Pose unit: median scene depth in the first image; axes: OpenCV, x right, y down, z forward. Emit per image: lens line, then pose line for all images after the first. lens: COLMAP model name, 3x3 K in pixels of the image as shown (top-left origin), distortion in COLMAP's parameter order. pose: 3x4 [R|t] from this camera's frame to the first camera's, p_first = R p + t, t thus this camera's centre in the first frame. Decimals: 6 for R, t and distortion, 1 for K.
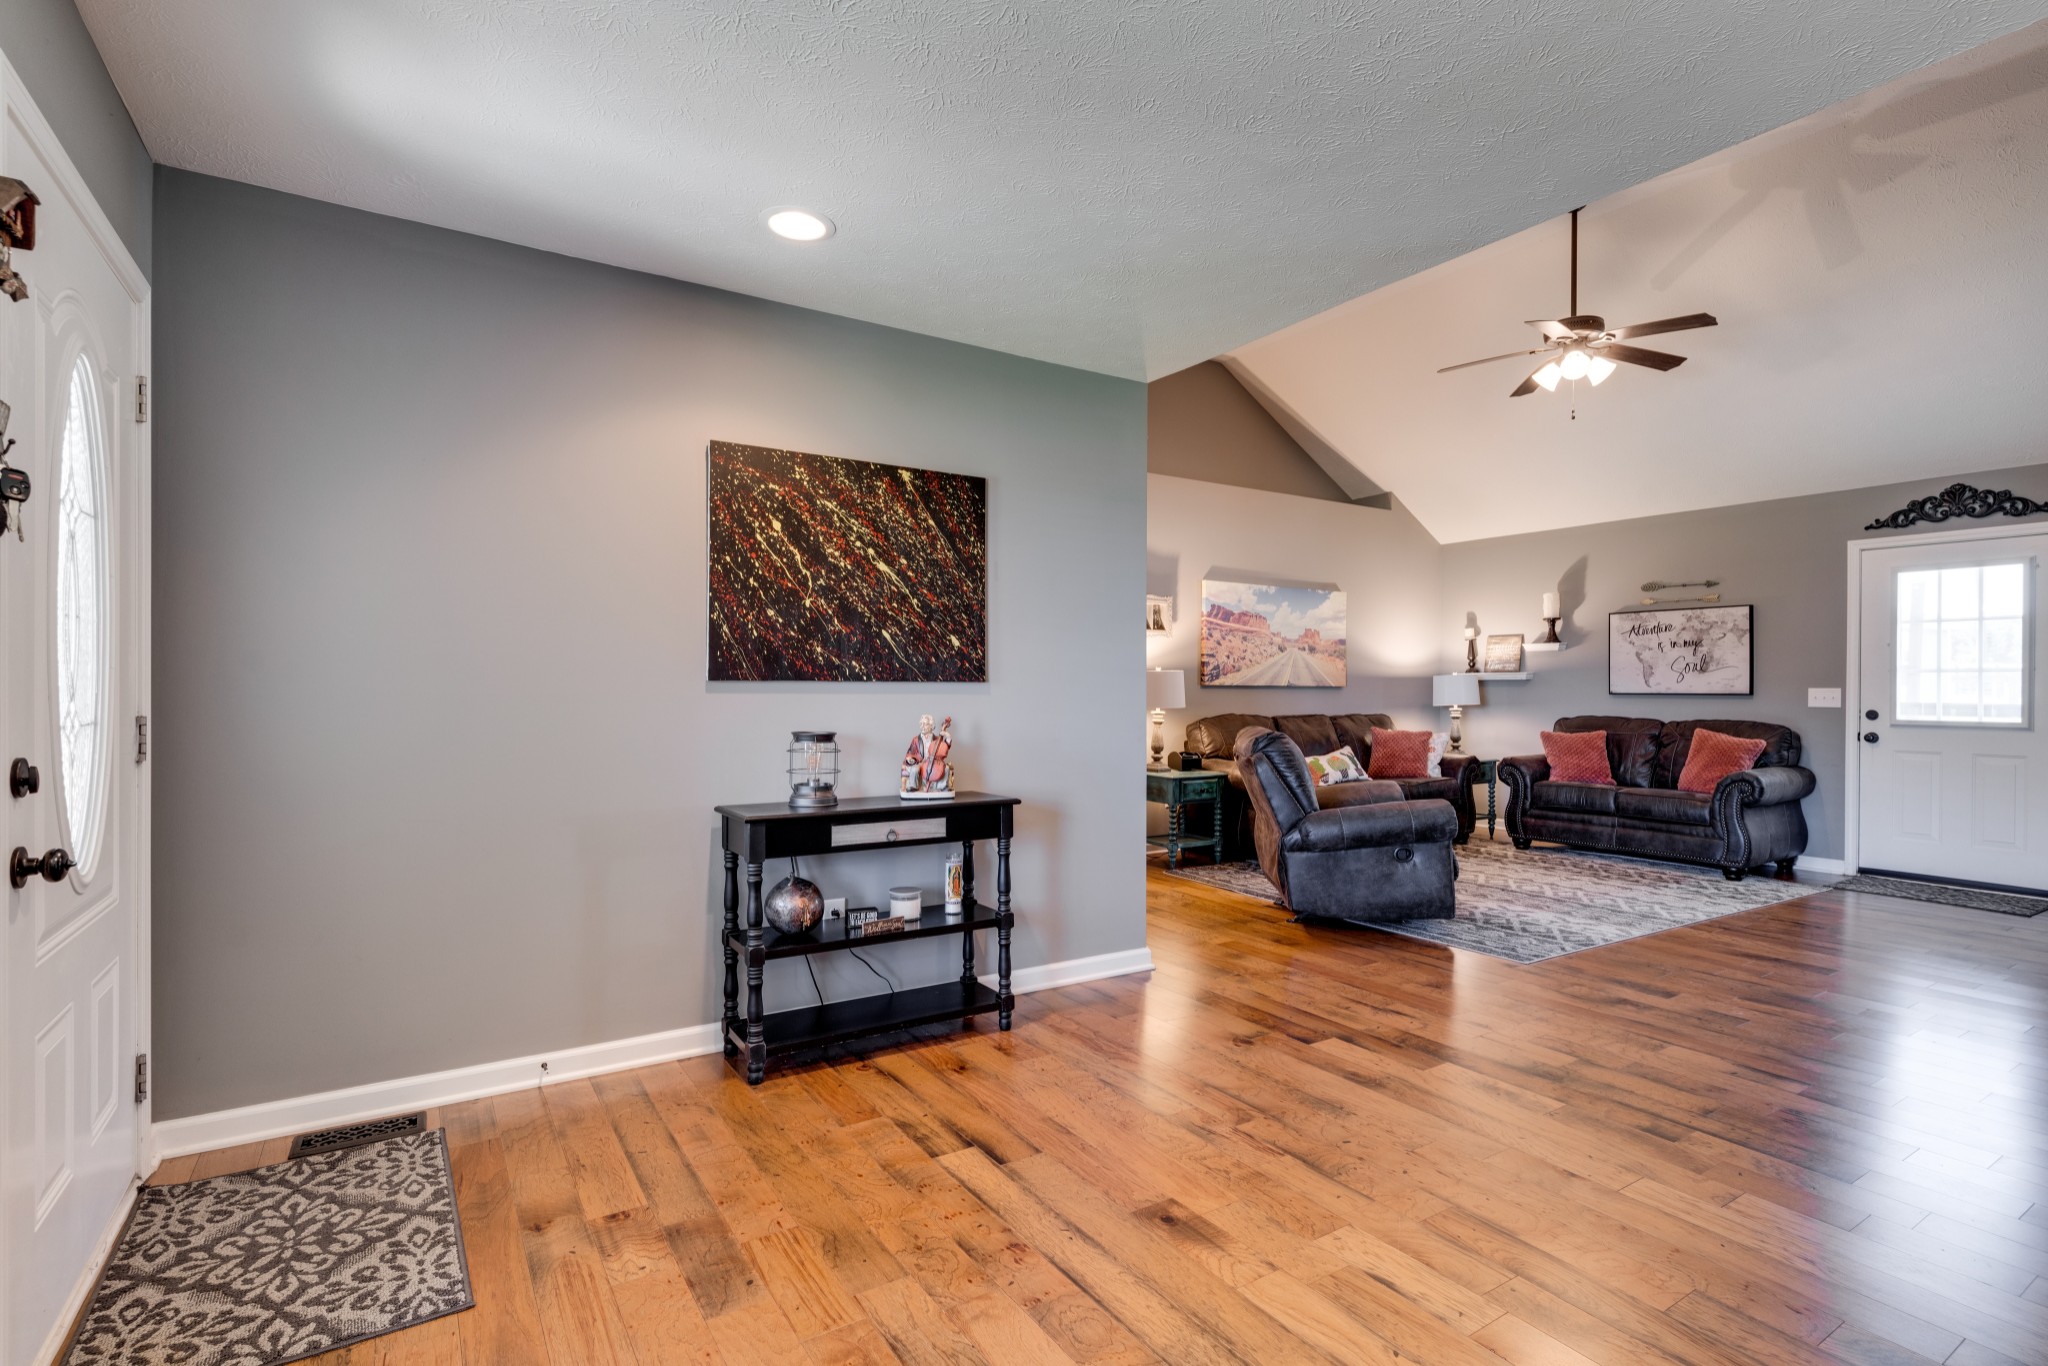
lens RADIAL K [[987.6, 0, 1014.8], [0, 987.6, 687.6], [0, 0, 1]] dist [0.002712, 0.000096]
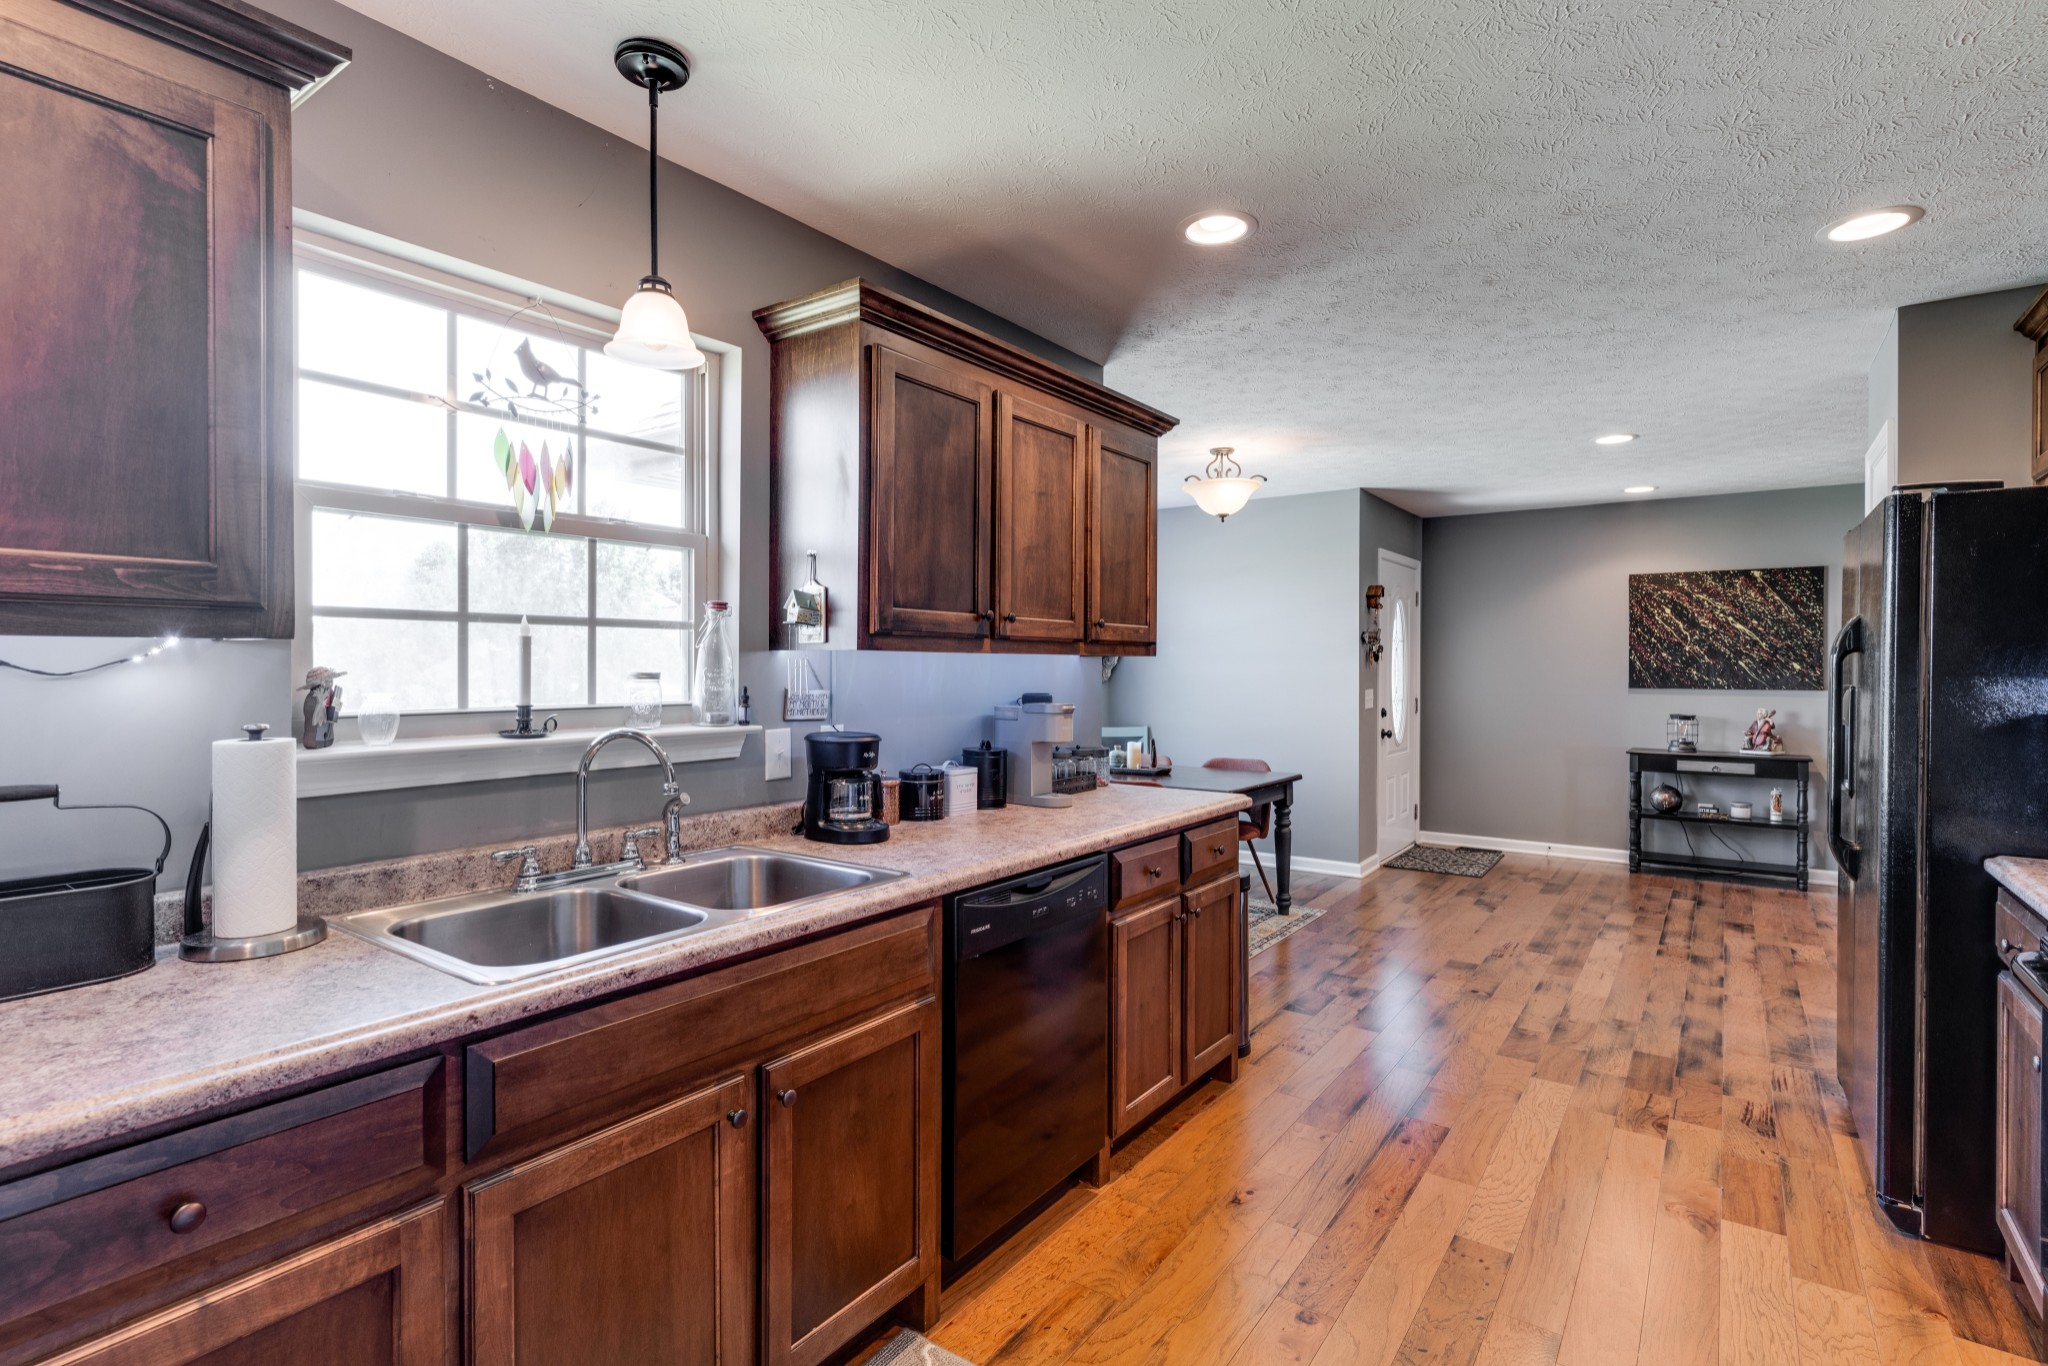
lens RADIAL K [[991.6, 0, 1026.4], [0, 991.6, 673.0], [0, 0, 1]] dist [0.000235, 0.000389]
pose [[0.381062, 0.003068, -0.924544, 0.593006], [-0.001294, 0.999995, 0.002784, -0.022305], [0.924549, 0.000135, 0.381064, -0.511388]]
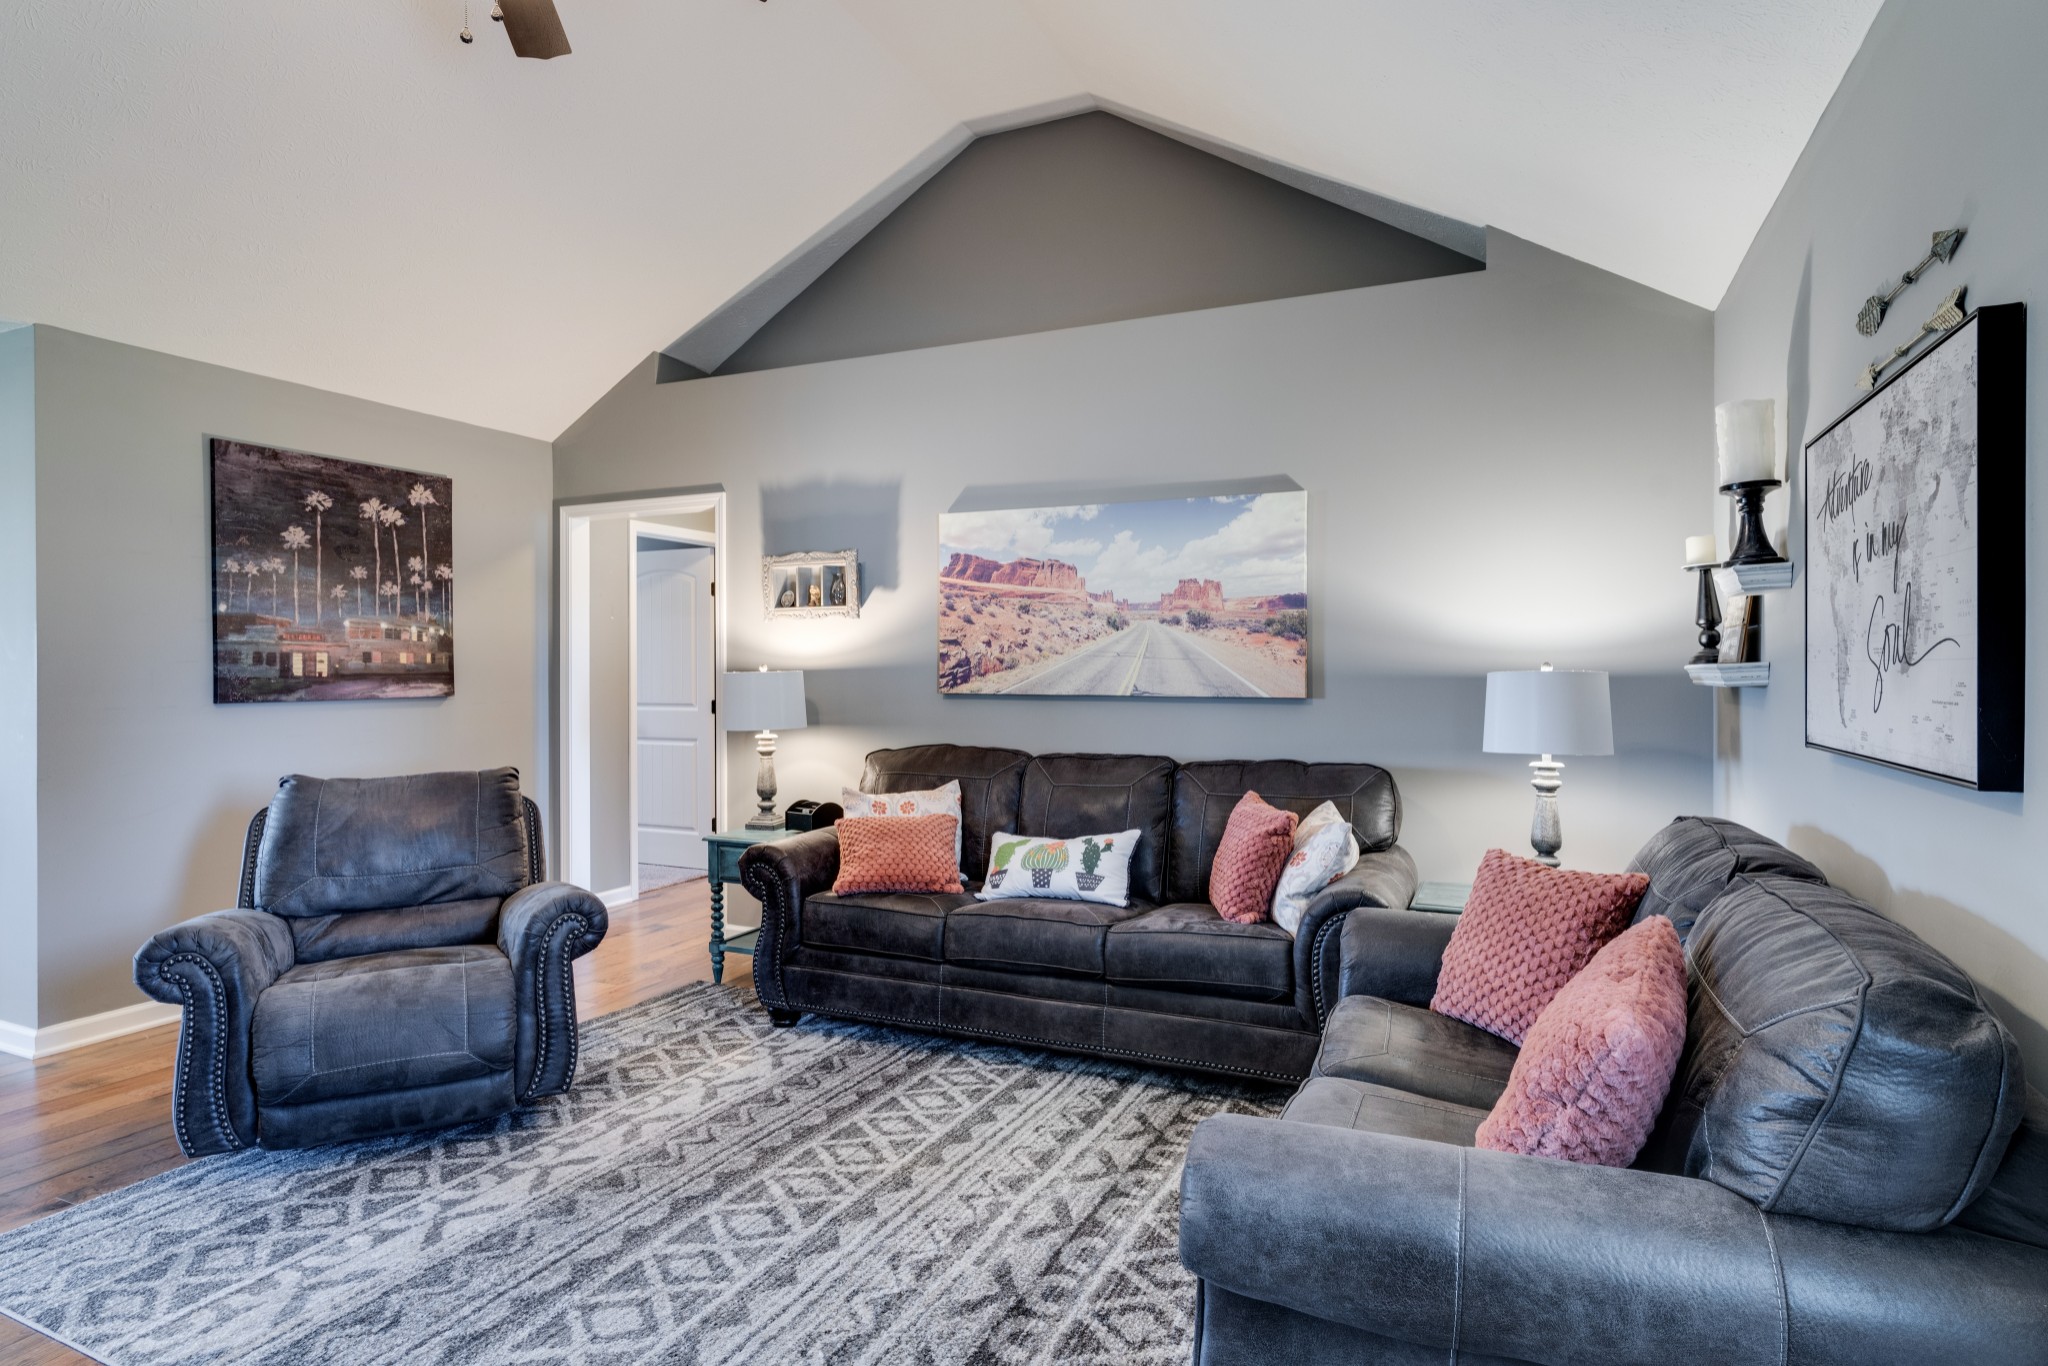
lens RADIAL K [[1092.0, 0, 1028.8], [0, 1092.0, 679.4], [0, 0, 1]] dist [-0.000458, -0.000142]
pose [[0.551462, 0.000526, -0.834200, 0.857526], [0.000589, 0.999999, 0.001020, -0.012846], [0.834200, -0.001054, 0.551461, 0.774199]]
